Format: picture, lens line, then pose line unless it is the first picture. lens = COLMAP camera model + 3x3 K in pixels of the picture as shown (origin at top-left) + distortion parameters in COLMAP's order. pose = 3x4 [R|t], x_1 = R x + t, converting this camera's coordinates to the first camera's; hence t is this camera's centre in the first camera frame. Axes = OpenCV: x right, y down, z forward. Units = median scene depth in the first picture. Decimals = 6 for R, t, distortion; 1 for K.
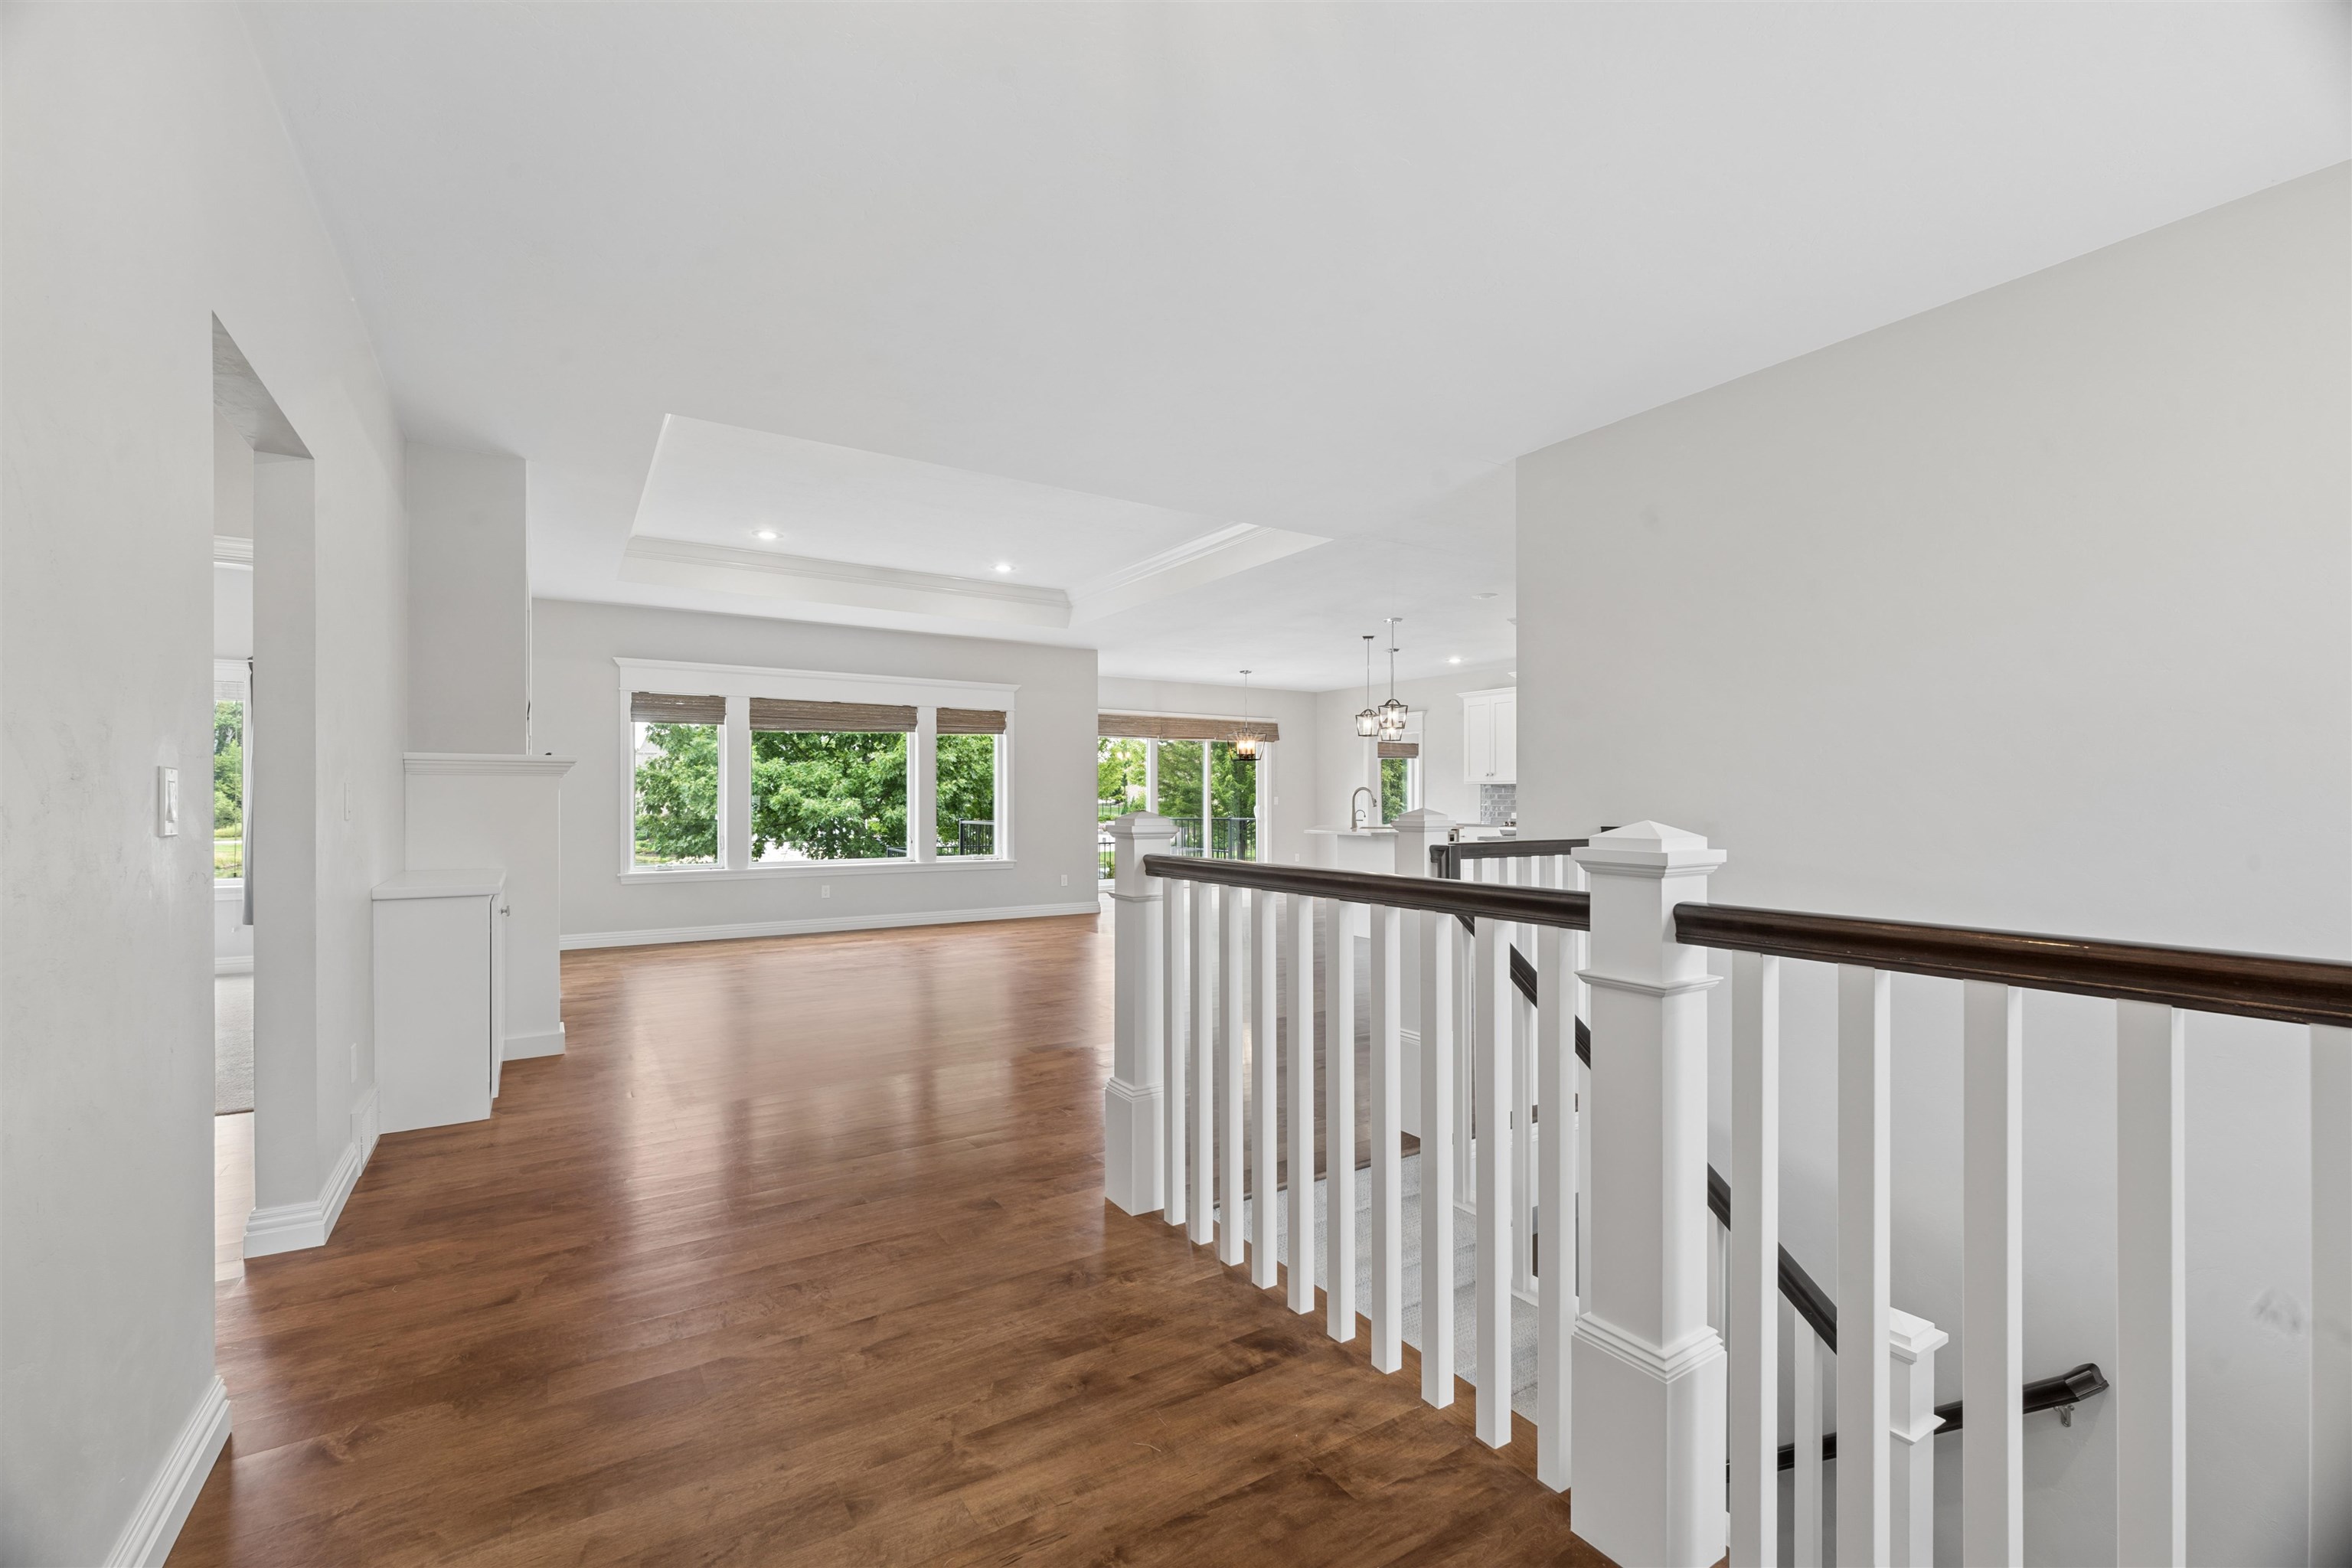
lens RADIAL K [[979.1, 0, 1175.1], [0, 979.1, 792.9], [0, 0, 1]] dist [0.000346, -0.000262]
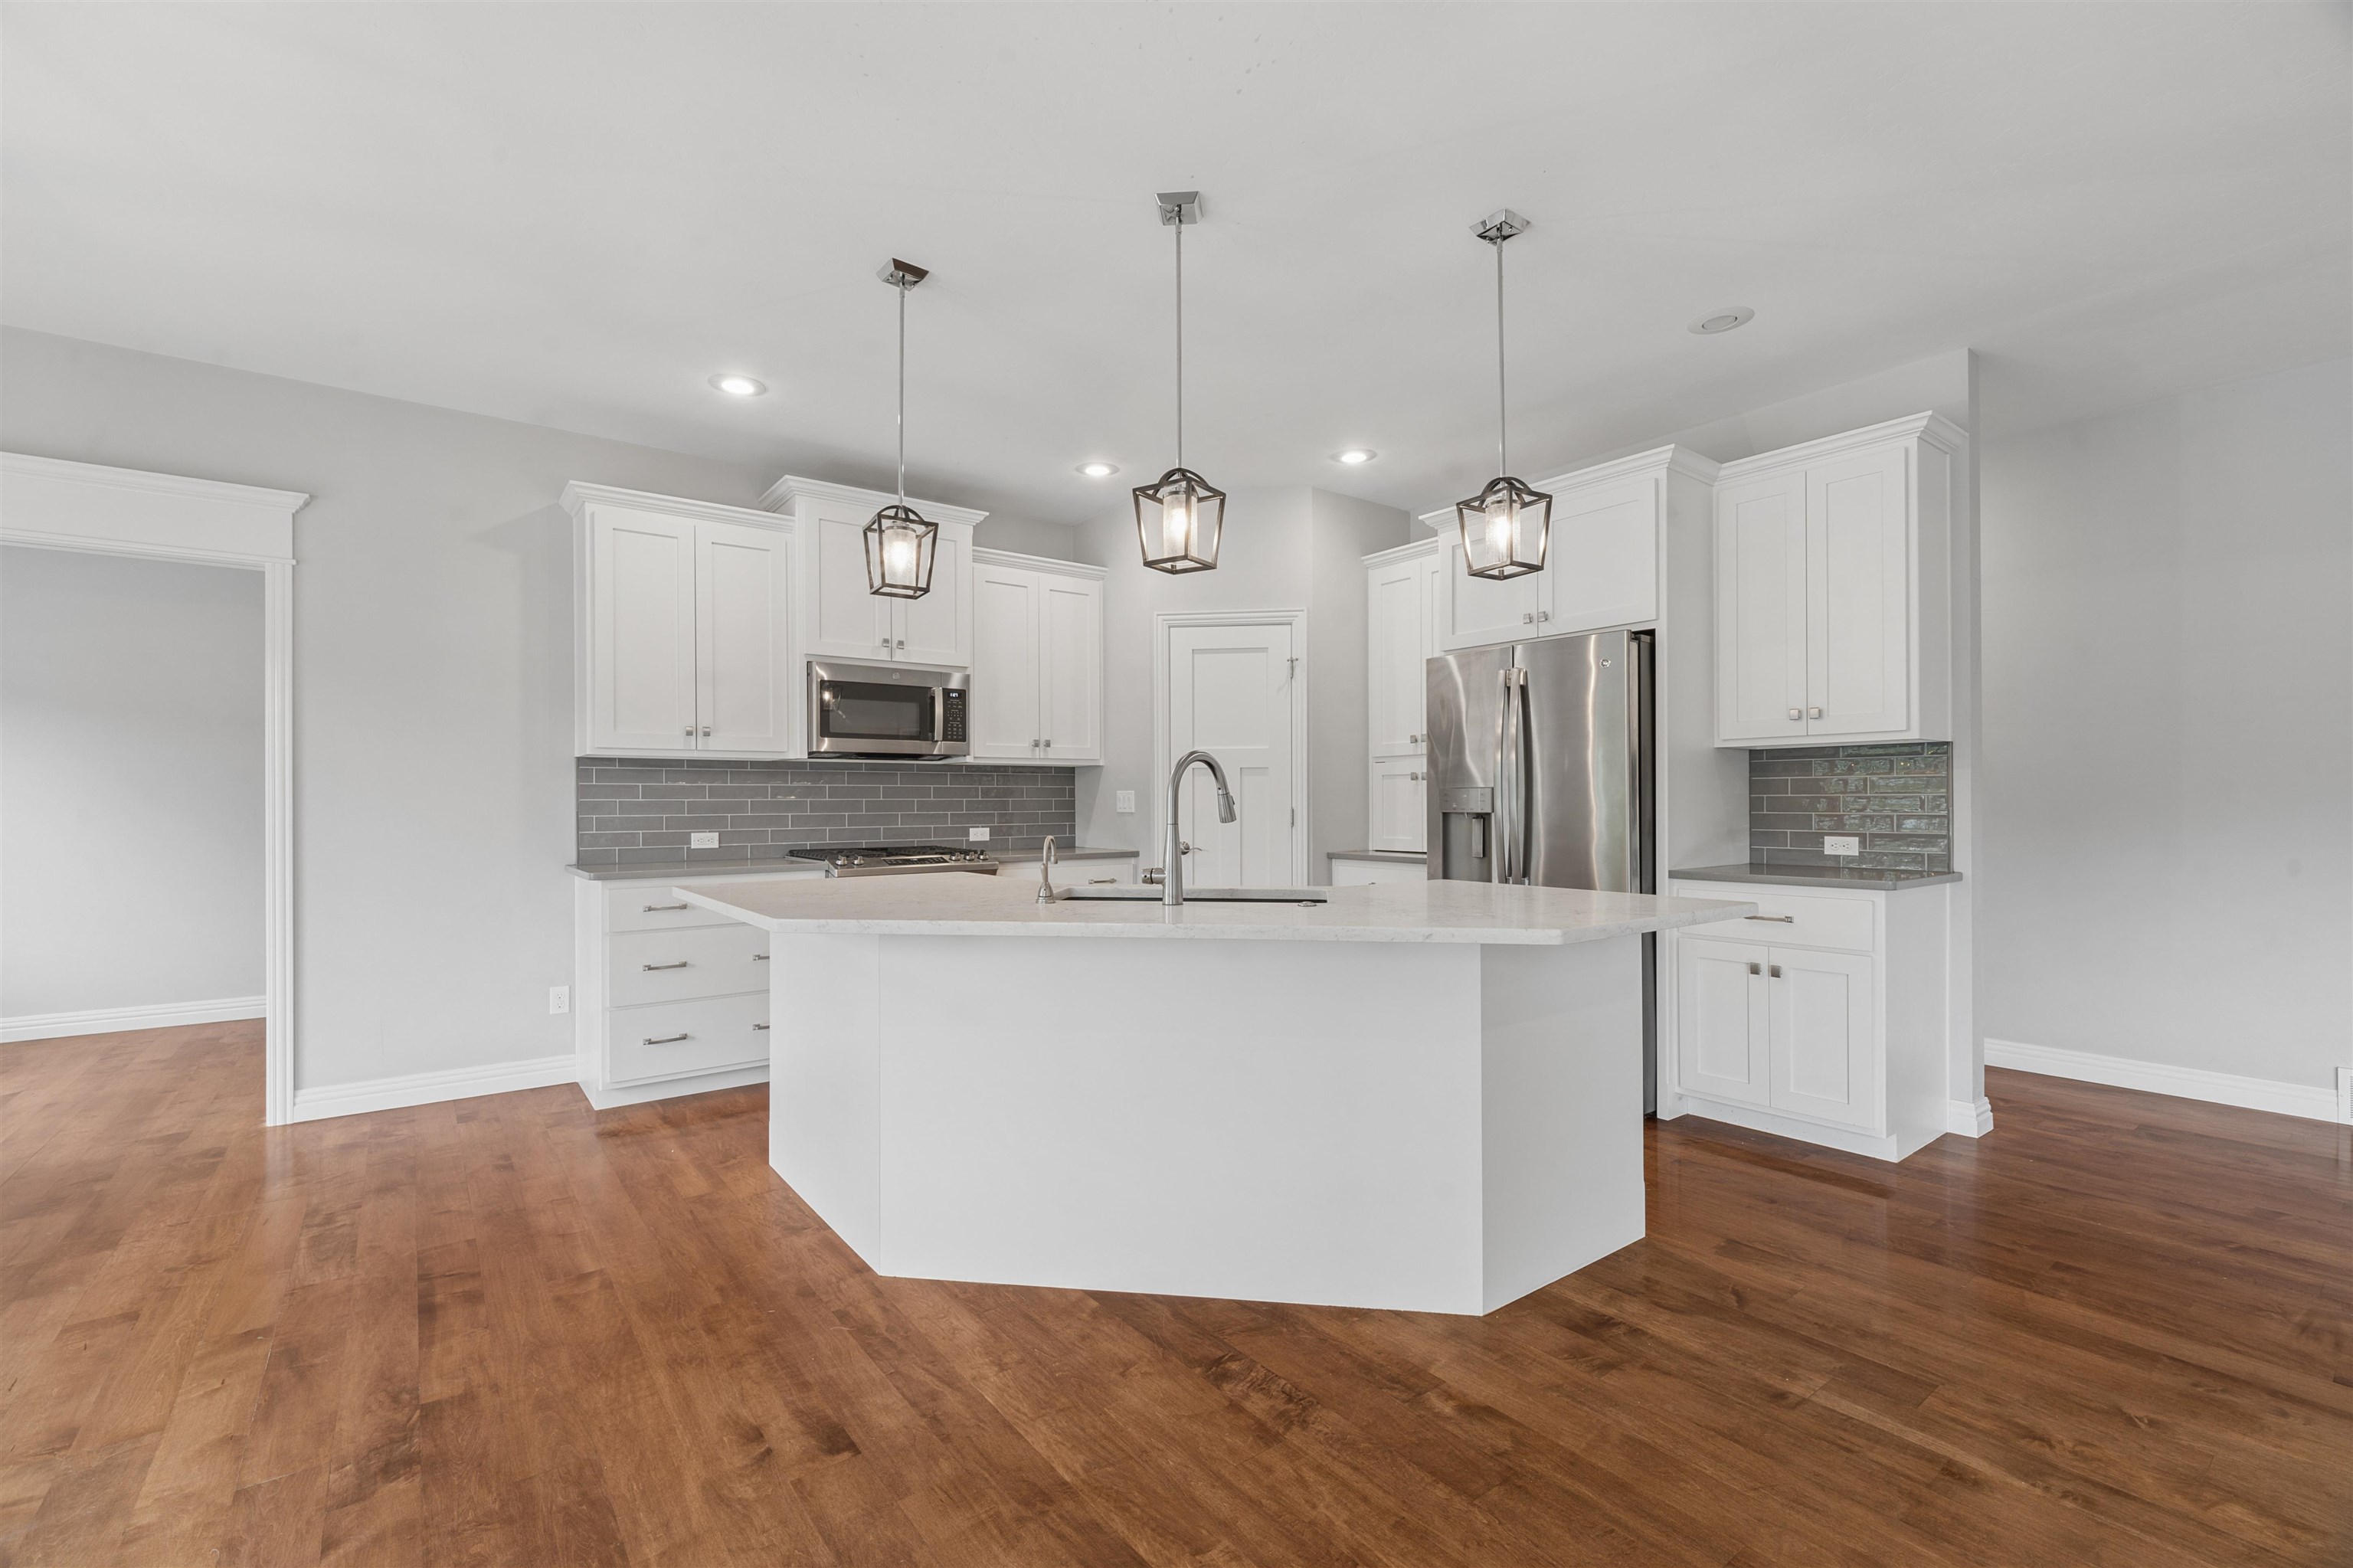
lens RADIAL K [[1018.9, 0, 1169.9], [0, 1018.9, 800.9], [0, 0, 1]] dist [0.002331, 0.000029]
pose [[-0.073938, 0.000161, 0.997263, -0.056802], [-0.003876, 0.999992, -0.000449, 0.004847], [-0.997255, -0.003898, -0.073937, 0.659056]]
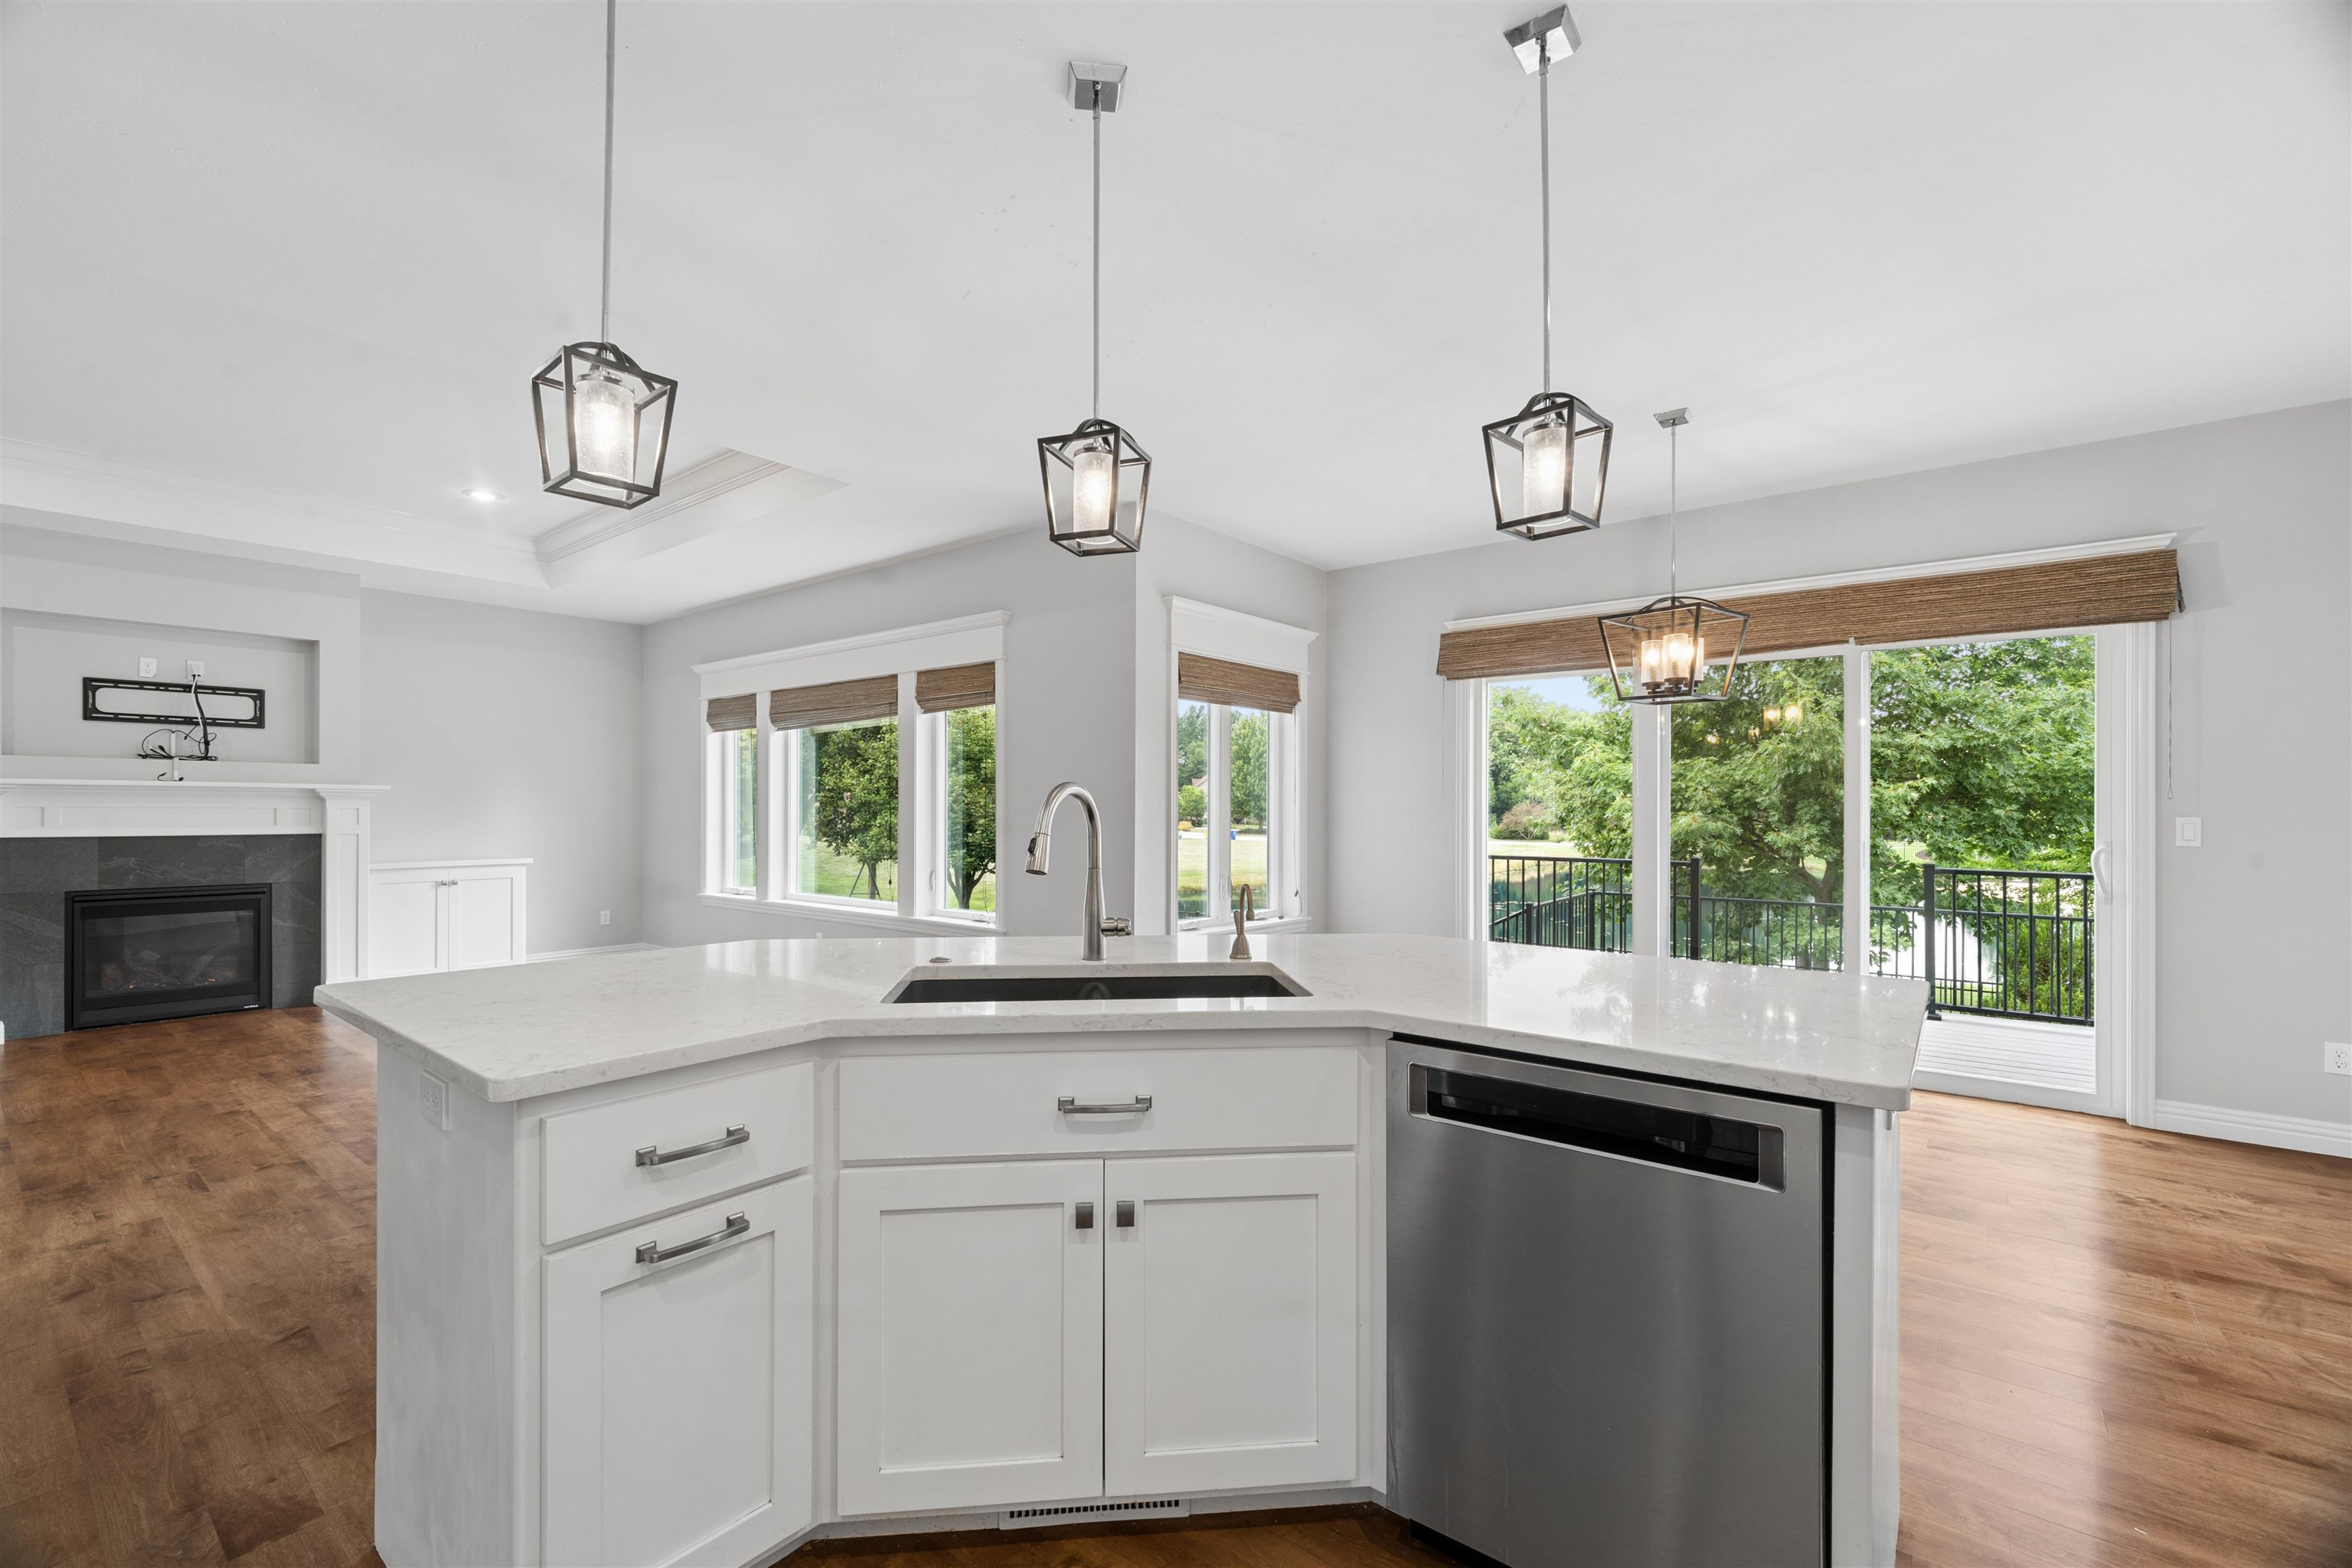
lens RADIAL K [[986.3, 0, 1163.8], [0, 986.3, 807.9], [0, 0, 1]] dist [0.005552, -0.002570]
pose [[0.315778, 0.001603, -0.948832, 0.262180], [0.003535, 0.999990, 0.002865, -0.000488], [0.948826, -0.004259, 0.315769, 0.608307]]
